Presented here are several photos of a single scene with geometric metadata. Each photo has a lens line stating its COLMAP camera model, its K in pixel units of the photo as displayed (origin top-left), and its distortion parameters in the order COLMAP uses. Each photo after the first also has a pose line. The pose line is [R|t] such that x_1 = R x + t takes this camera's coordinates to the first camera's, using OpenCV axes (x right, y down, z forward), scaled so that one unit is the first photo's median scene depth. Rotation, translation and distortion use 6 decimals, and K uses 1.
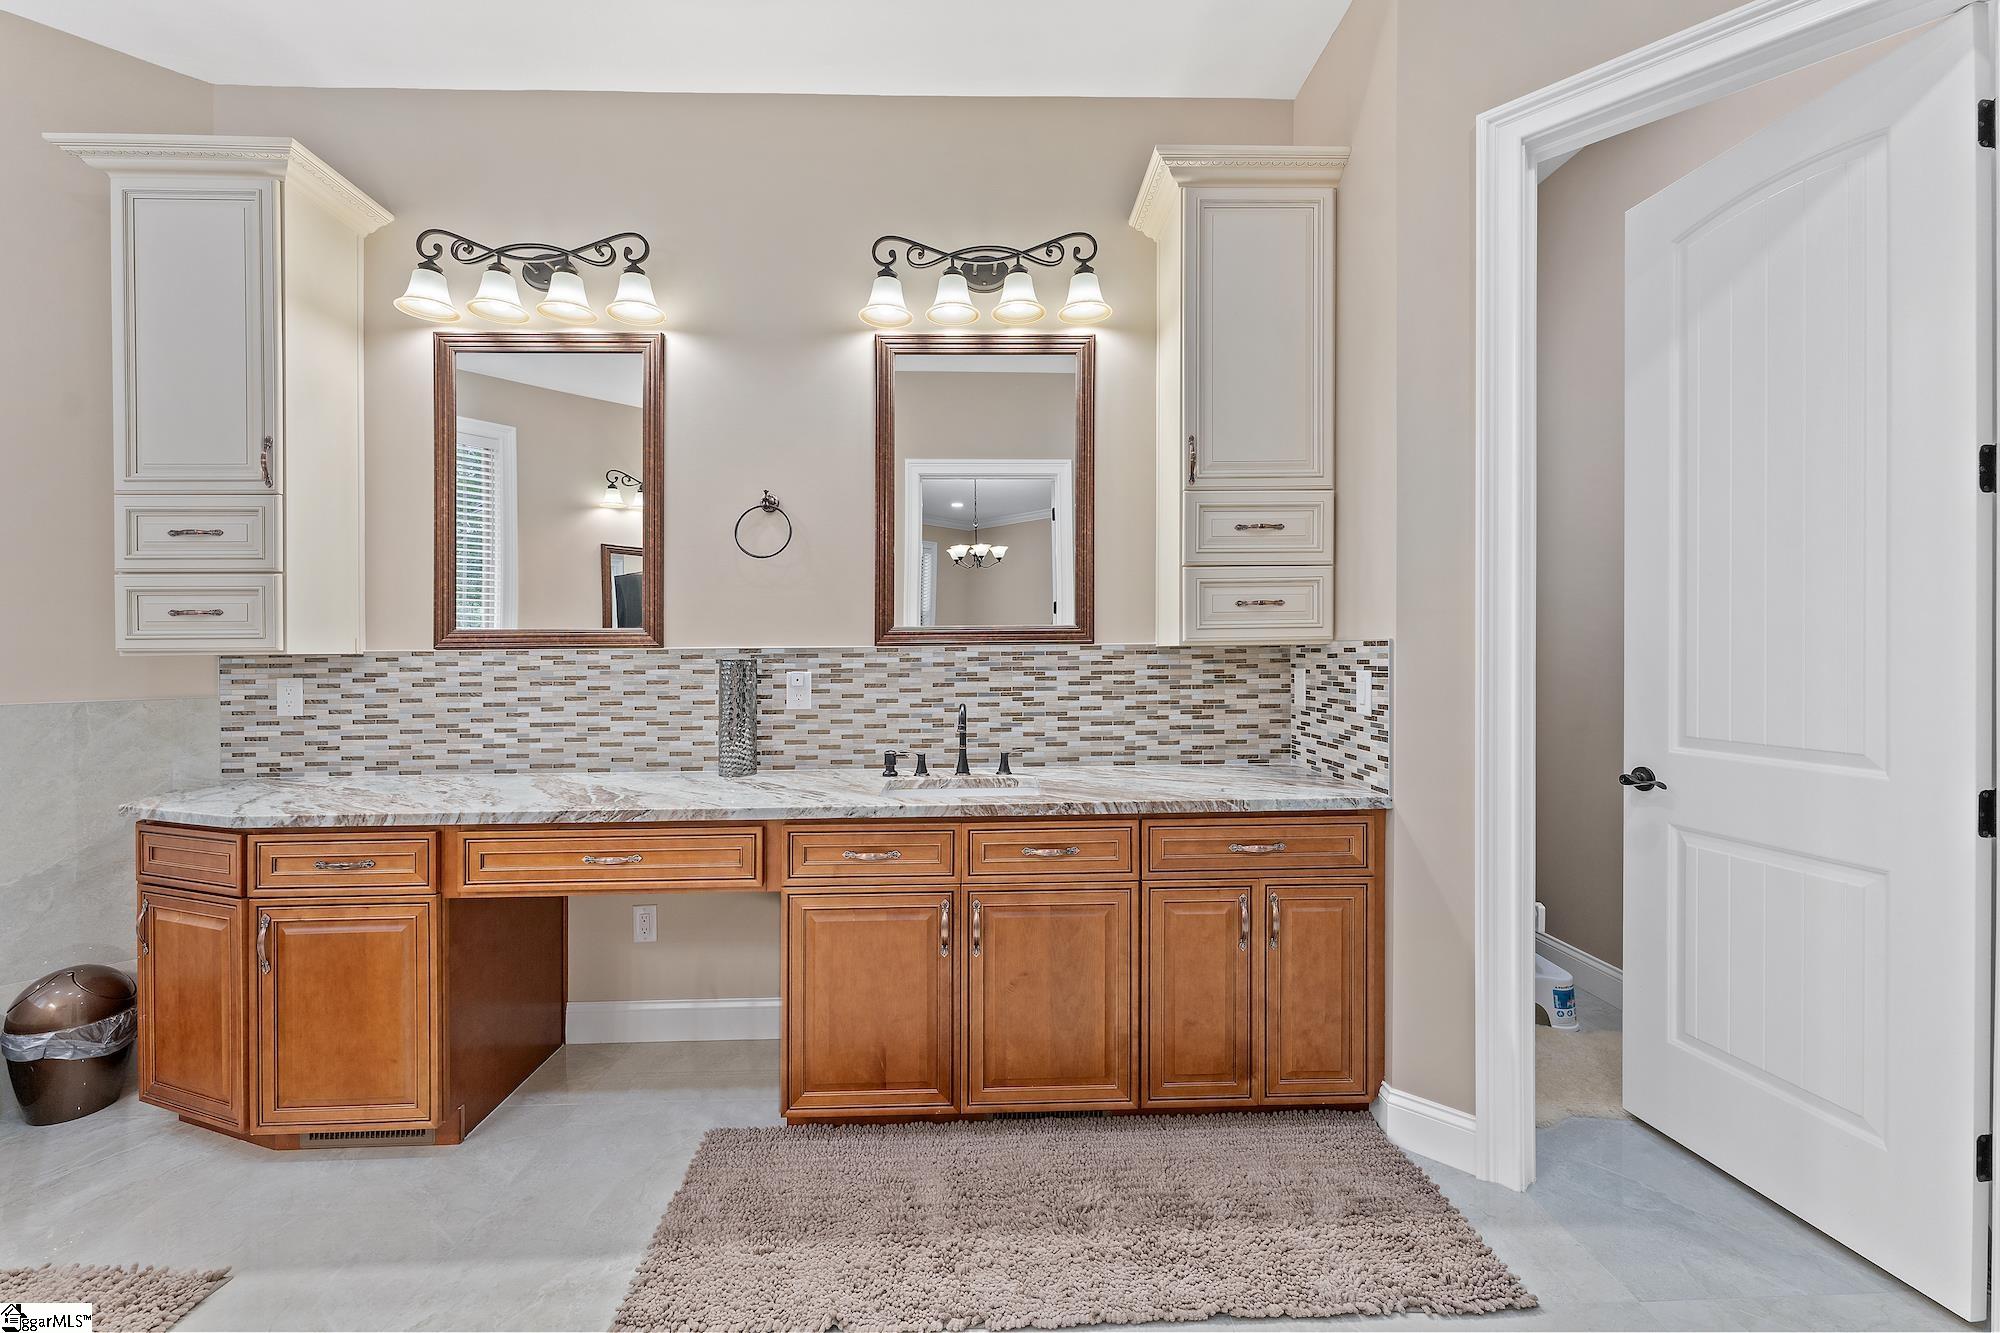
lens RADIAL K [[804.9, 0, 1000.0], [0, 804.9, 666.5], [0, 0, 1]] dist [0.001335, 0.000009]
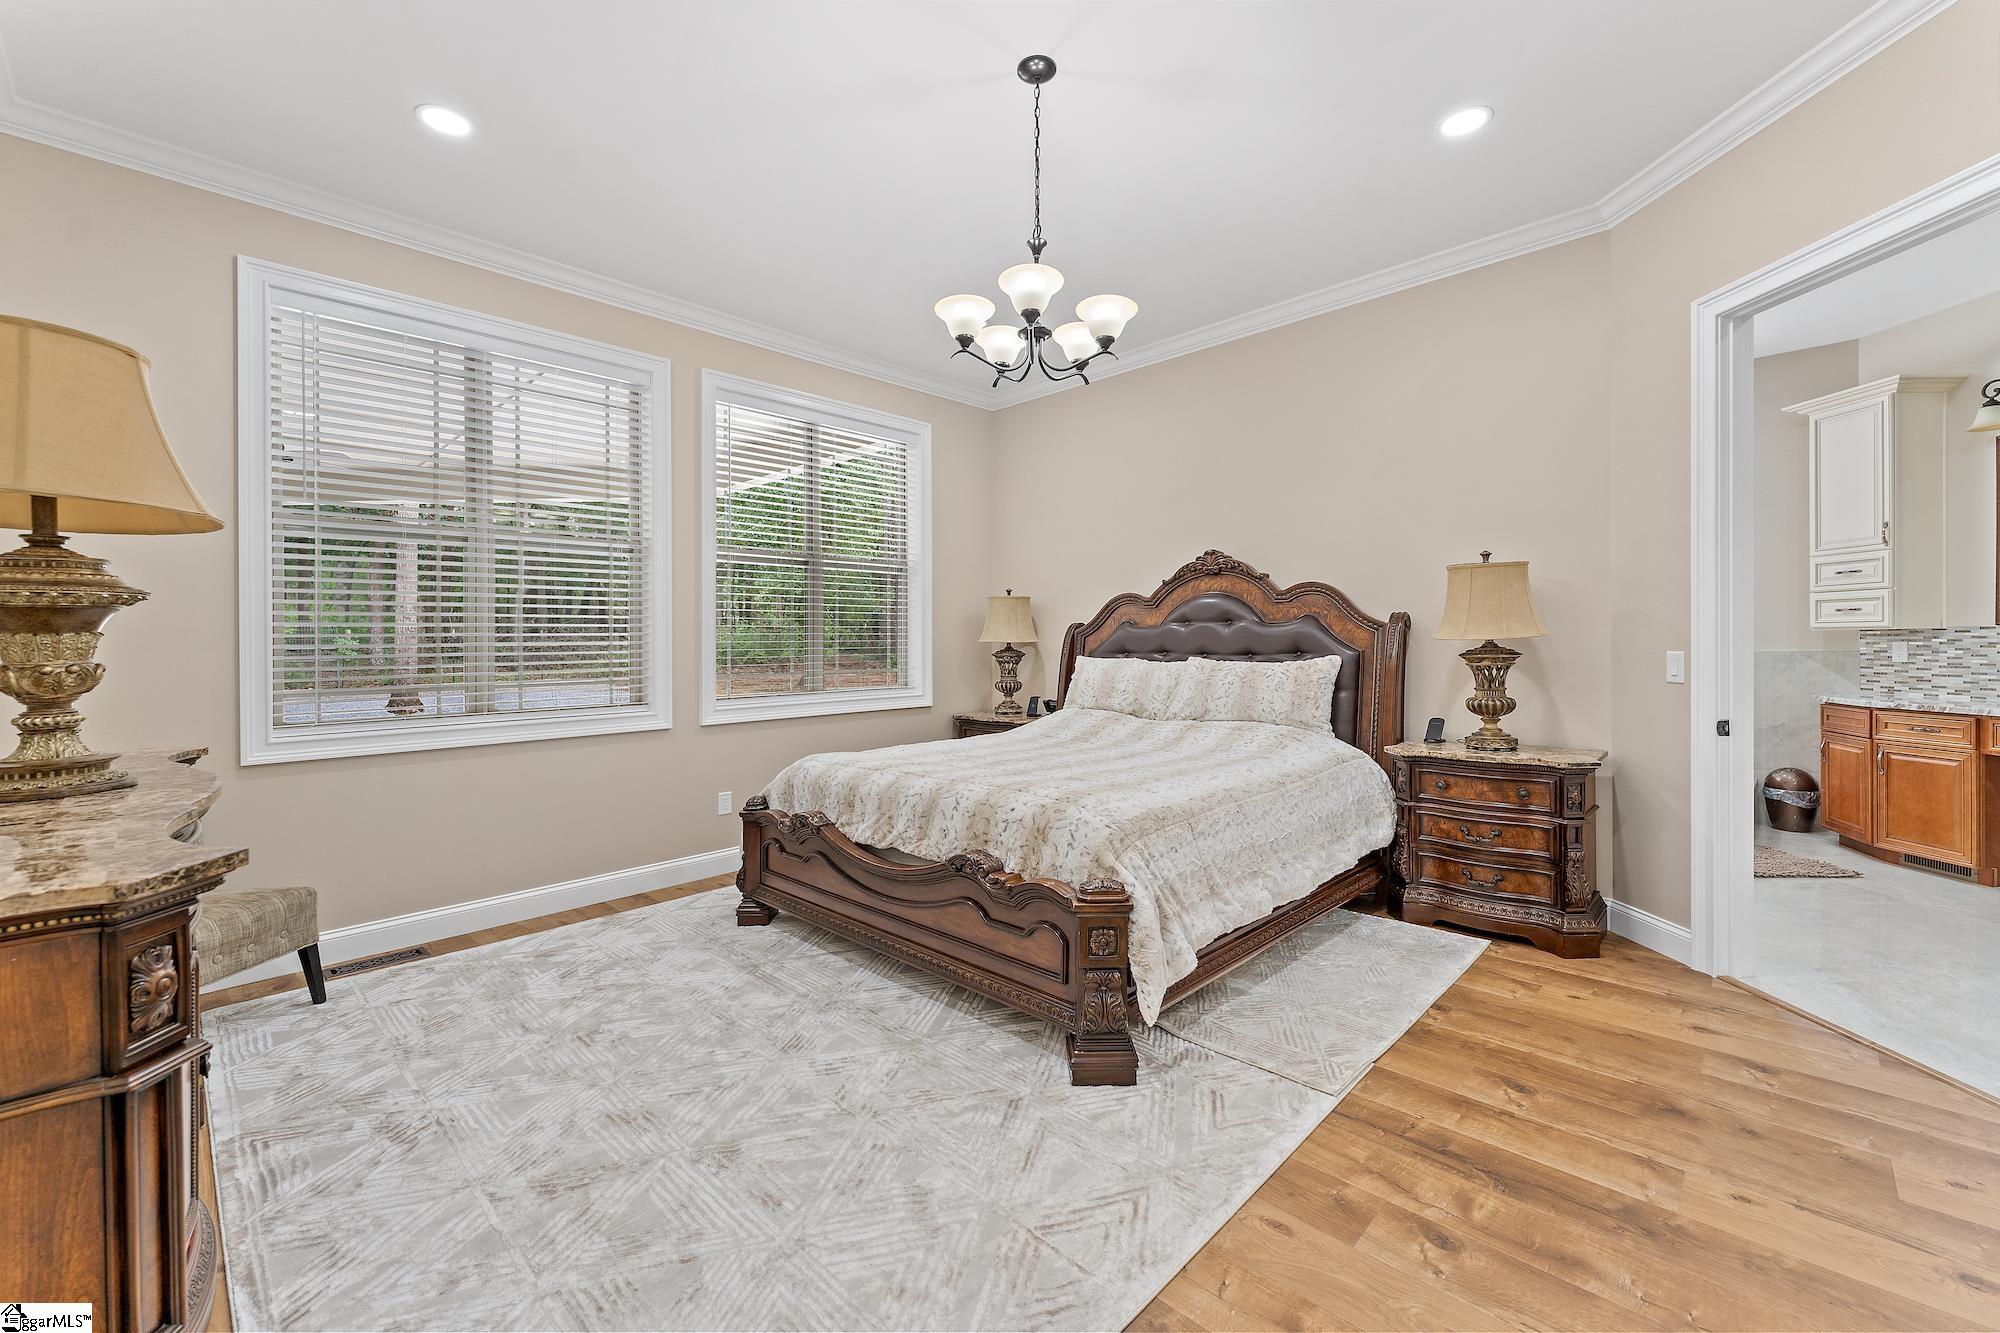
lens RADIAL K [[794.7, 0, 996.1], [0, 794.7, 634.4], [0, 0, 1]] dist [0.001676, 0.000284]
pose [[-0.027190, 0.000425, -0.999630, 1.183046], [-0.004562, 0.999989, 0.000550, 0.007374], [0.999620, 0.004575, -0.027188, -1.209727]]
